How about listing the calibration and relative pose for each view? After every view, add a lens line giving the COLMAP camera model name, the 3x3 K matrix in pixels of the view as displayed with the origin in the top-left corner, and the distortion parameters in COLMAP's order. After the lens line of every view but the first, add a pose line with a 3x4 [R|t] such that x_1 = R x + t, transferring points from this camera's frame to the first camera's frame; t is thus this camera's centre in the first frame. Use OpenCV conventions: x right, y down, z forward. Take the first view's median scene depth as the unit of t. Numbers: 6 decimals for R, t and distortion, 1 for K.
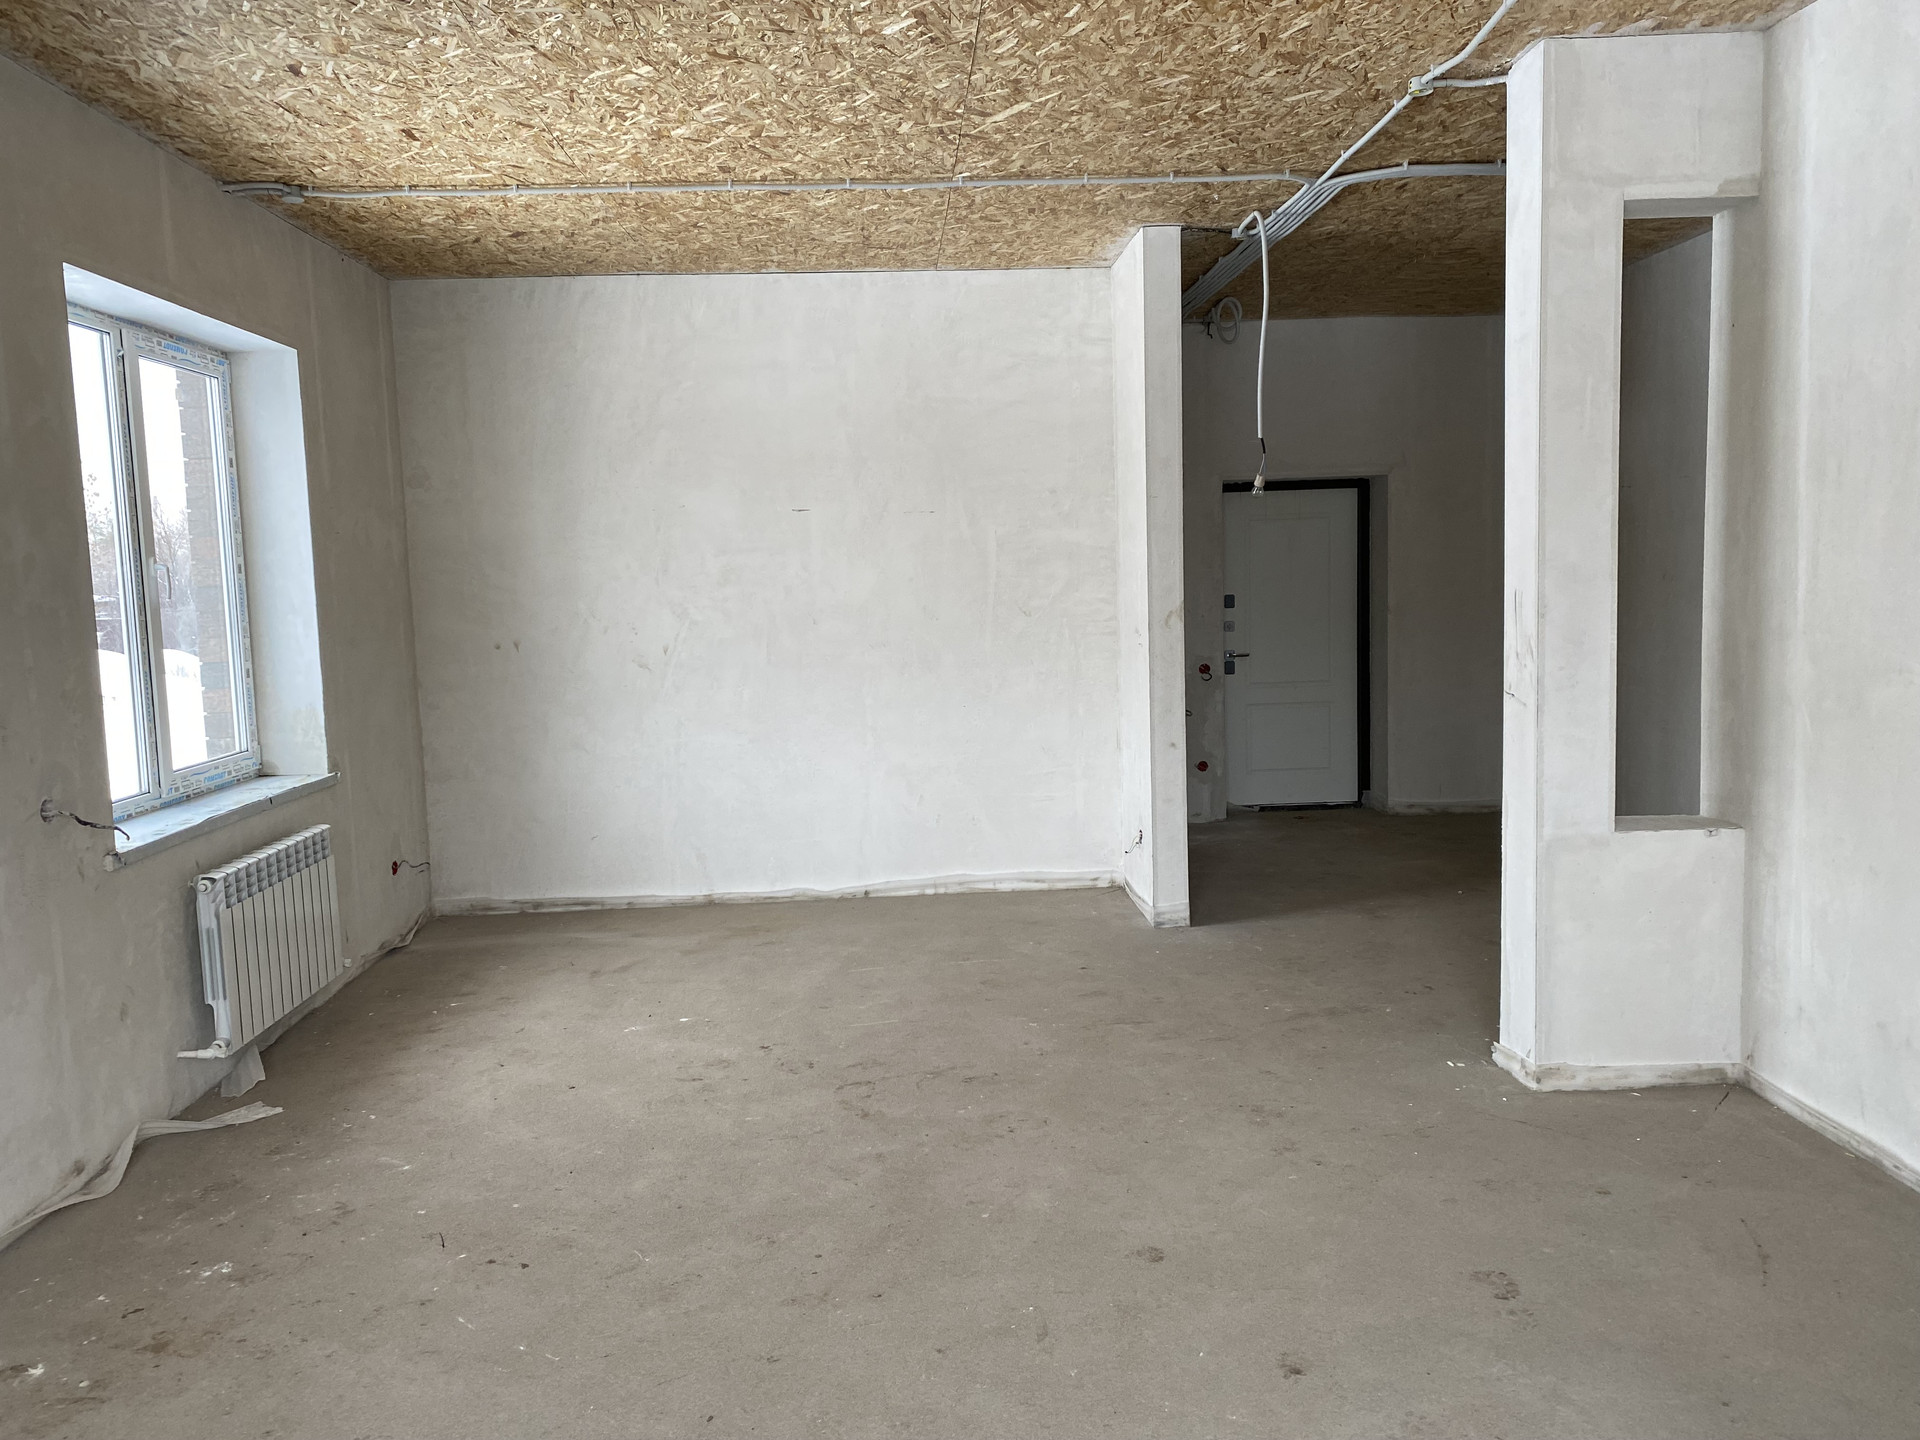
lens RADIAL K [[1458.9, 0, 958.9], [0, 1458.9, 719.0], [0, 0, 1]] dist [-0.012615, 0.005565]
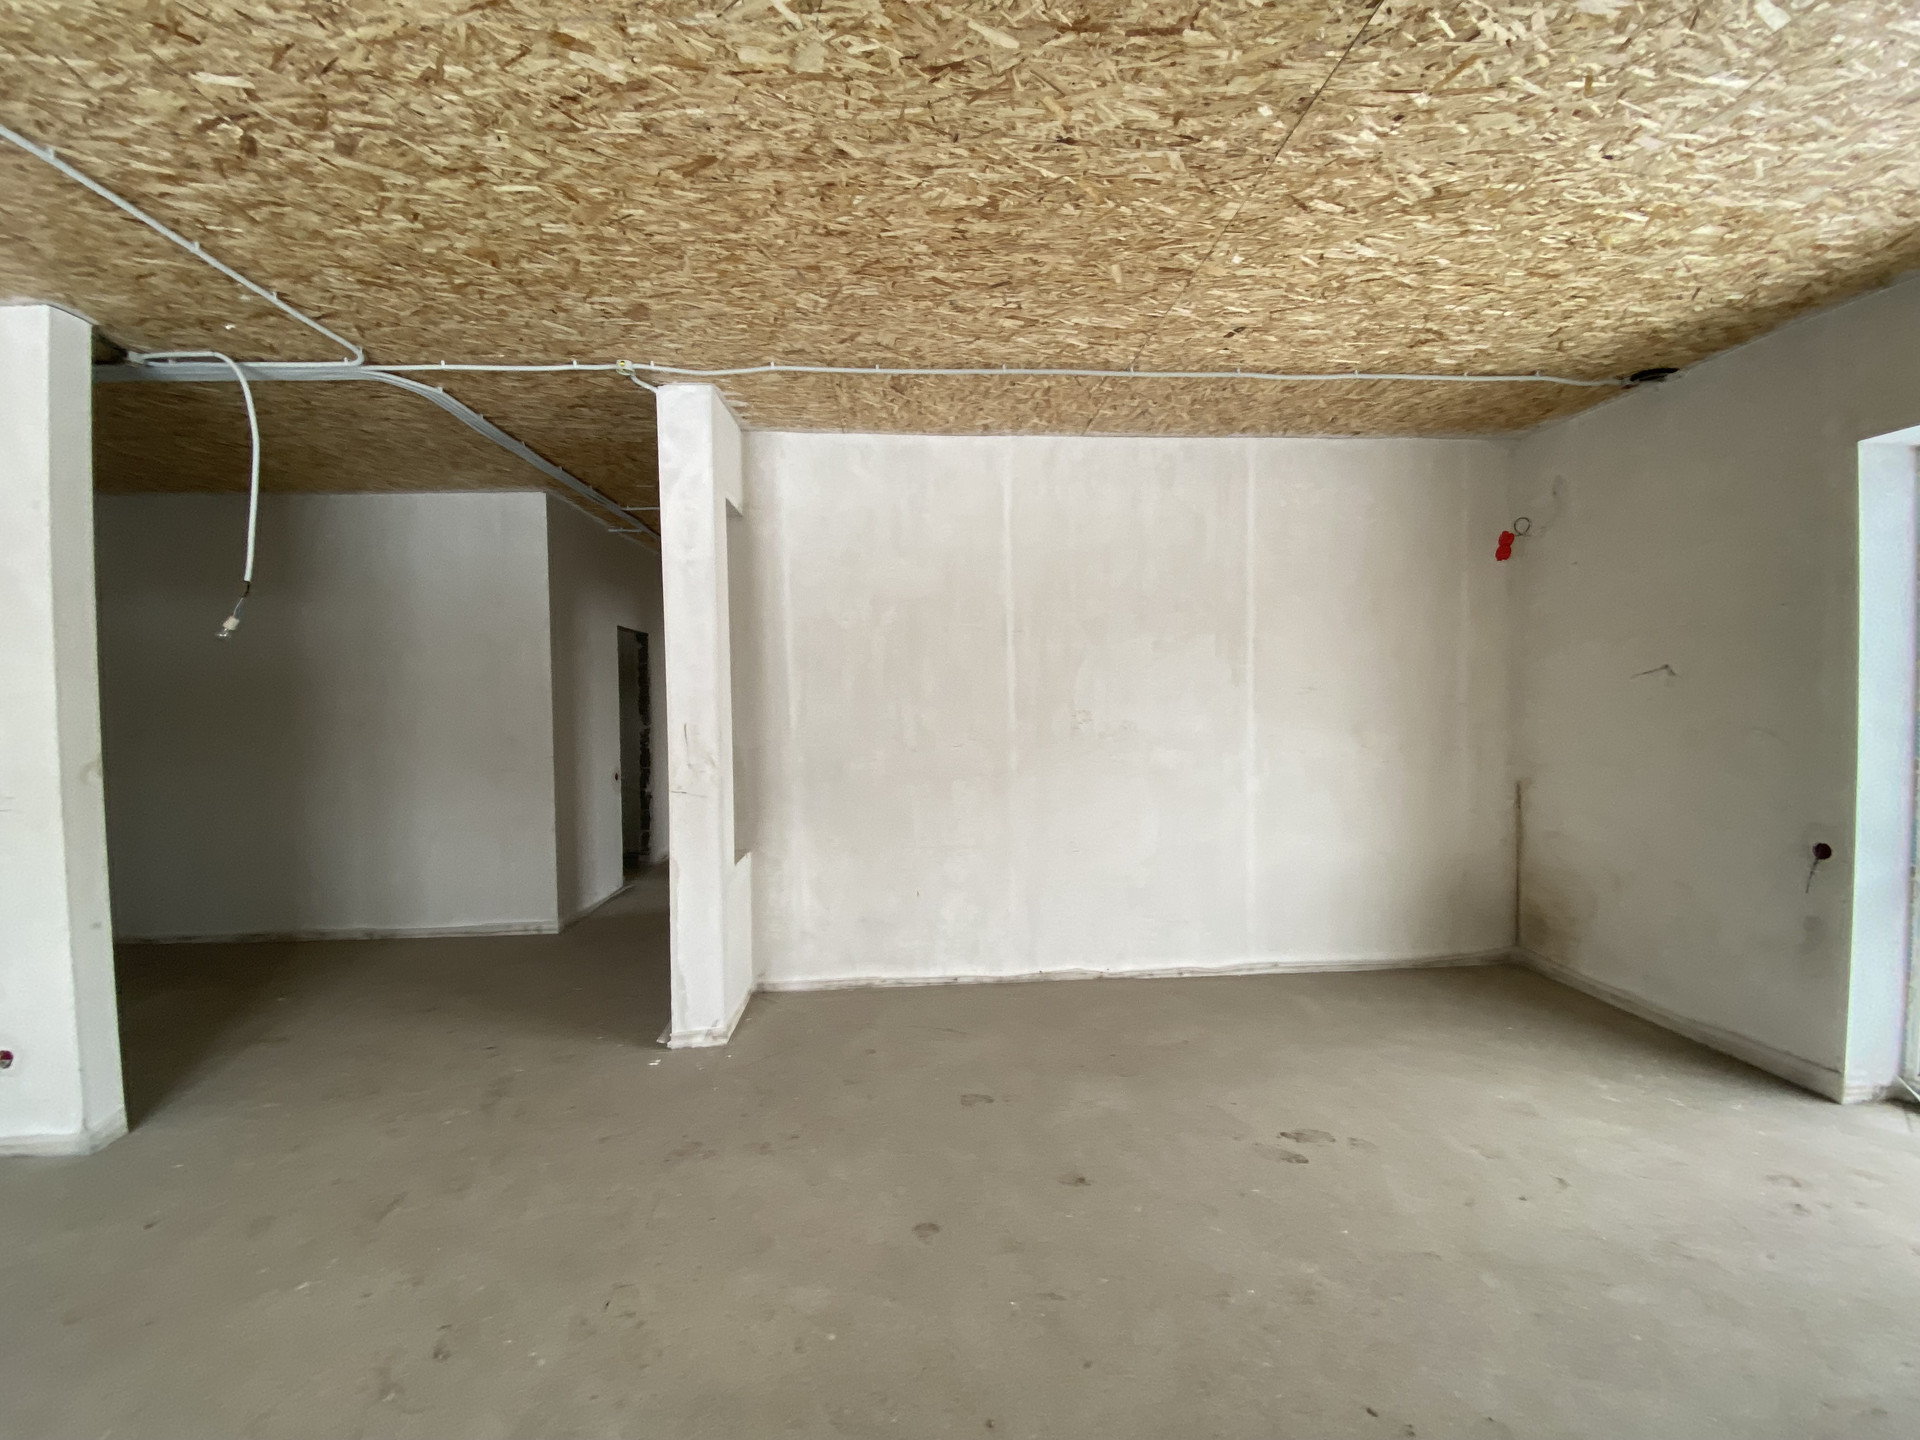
lens RADIAL K [[773.0, 0, 955.9], [0, 773.0, 718.5], [0, 0, 1]] dist [0.020949, -0.020649]
pose [[-0.023561, -0.001785, 0.999721, -0.409673], [0.115888, 0.993252, 0.004505, -0.060995], [-0.992983, 0.115962, -0.023196, 0.689529]]
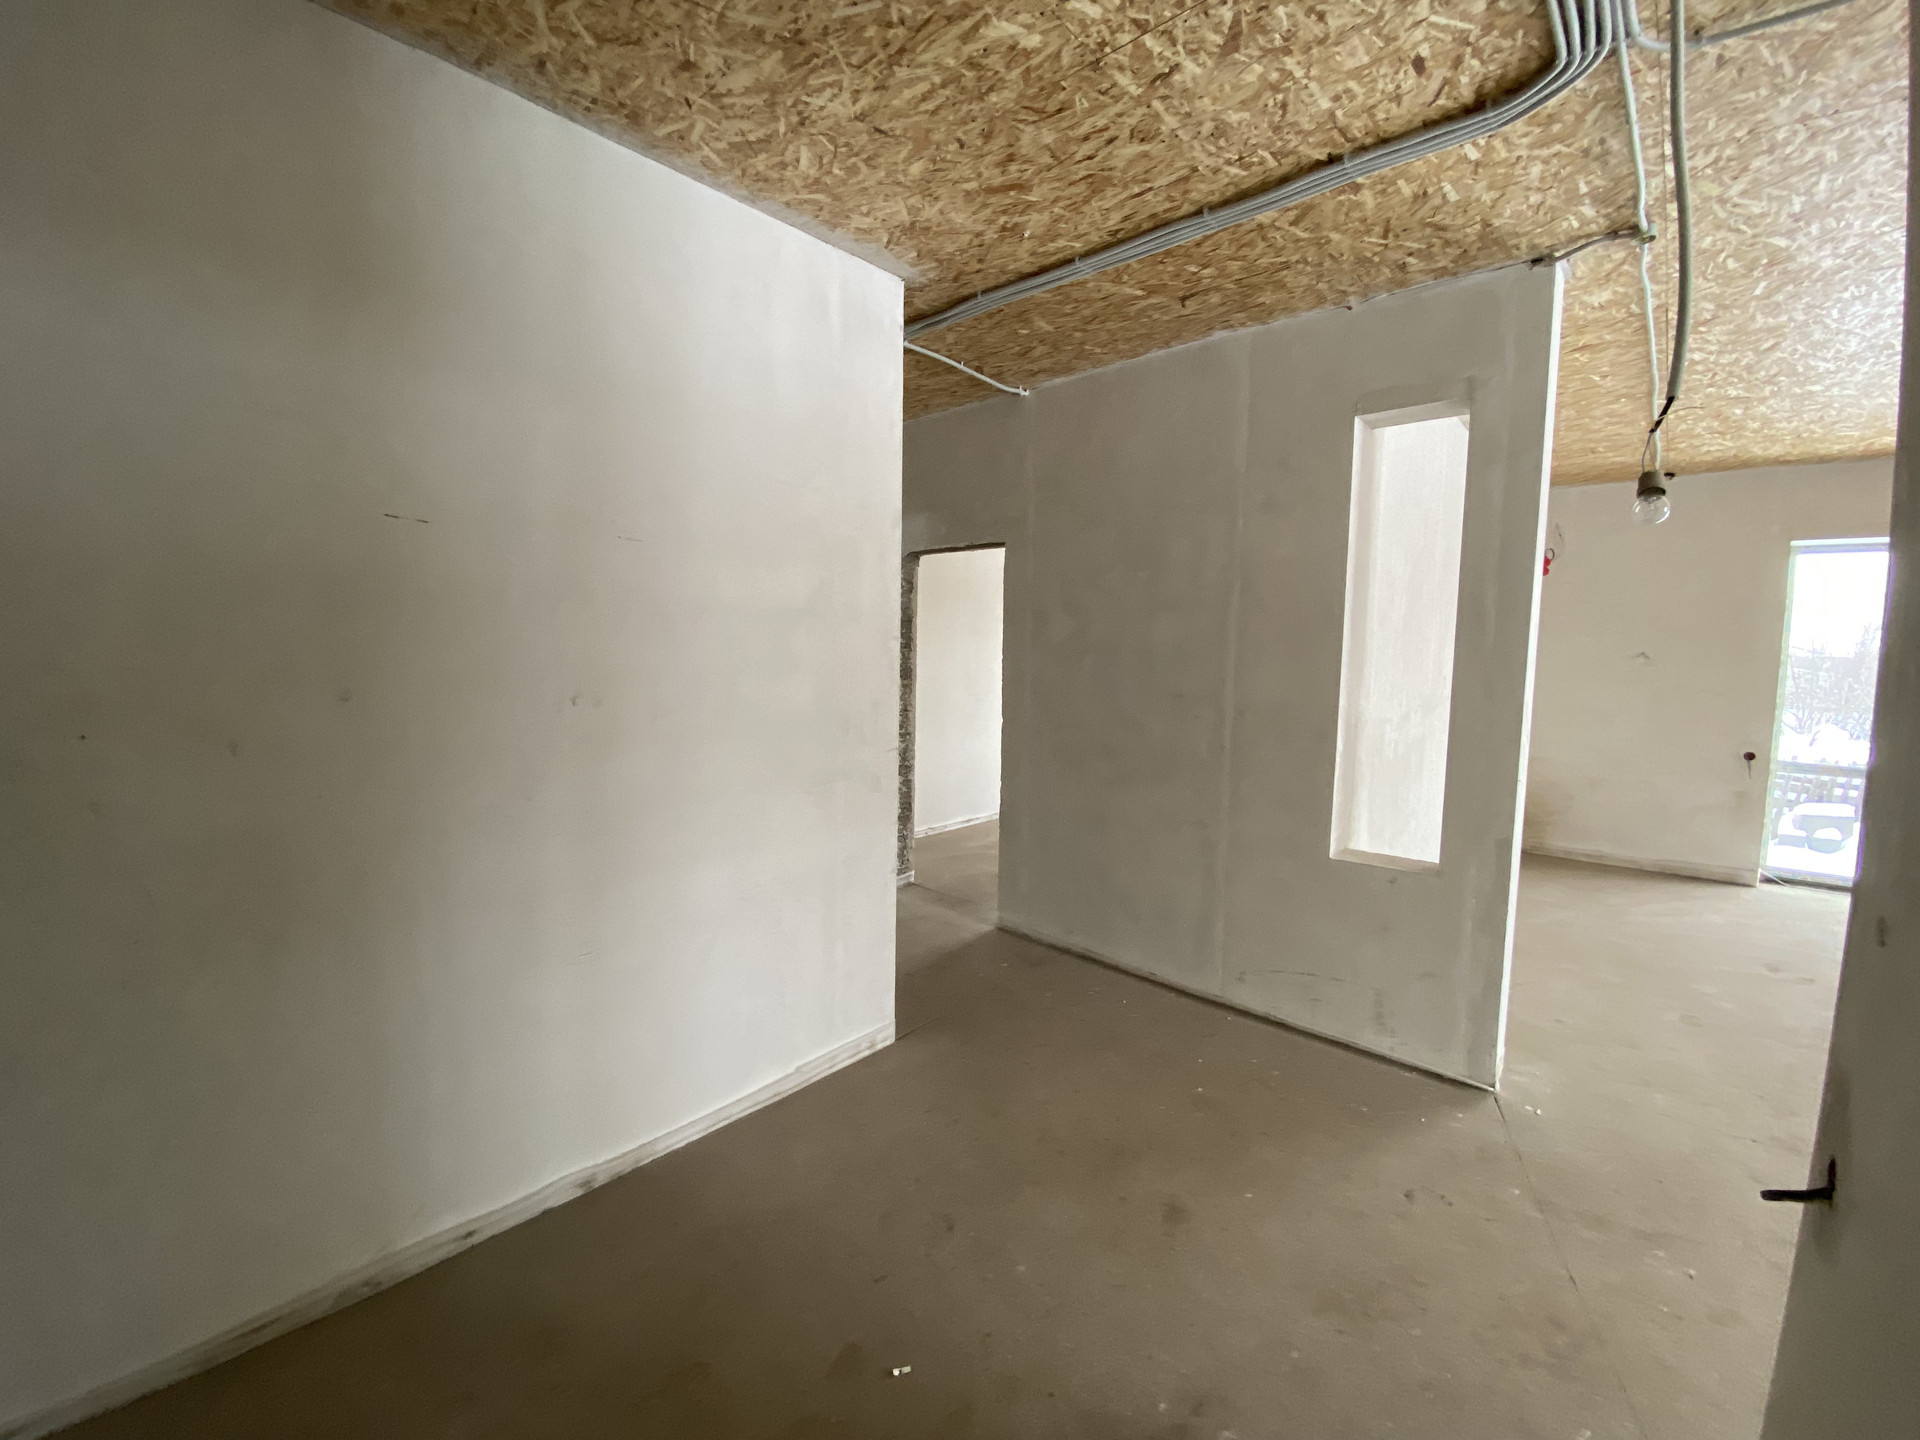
lens RADIAL K [[773.0, 0, 955.9], [0, 773.0, 718.5], [0, 0, 1]] dist [0.020949, -0.020649]
pose [[-0.708379, -0.046121, 0.704324, 0.247181], [0.073362, 0.987647, 0.138458, -0.183111], [-0.702010, 0.149751, -0.696245, 1.687302]]
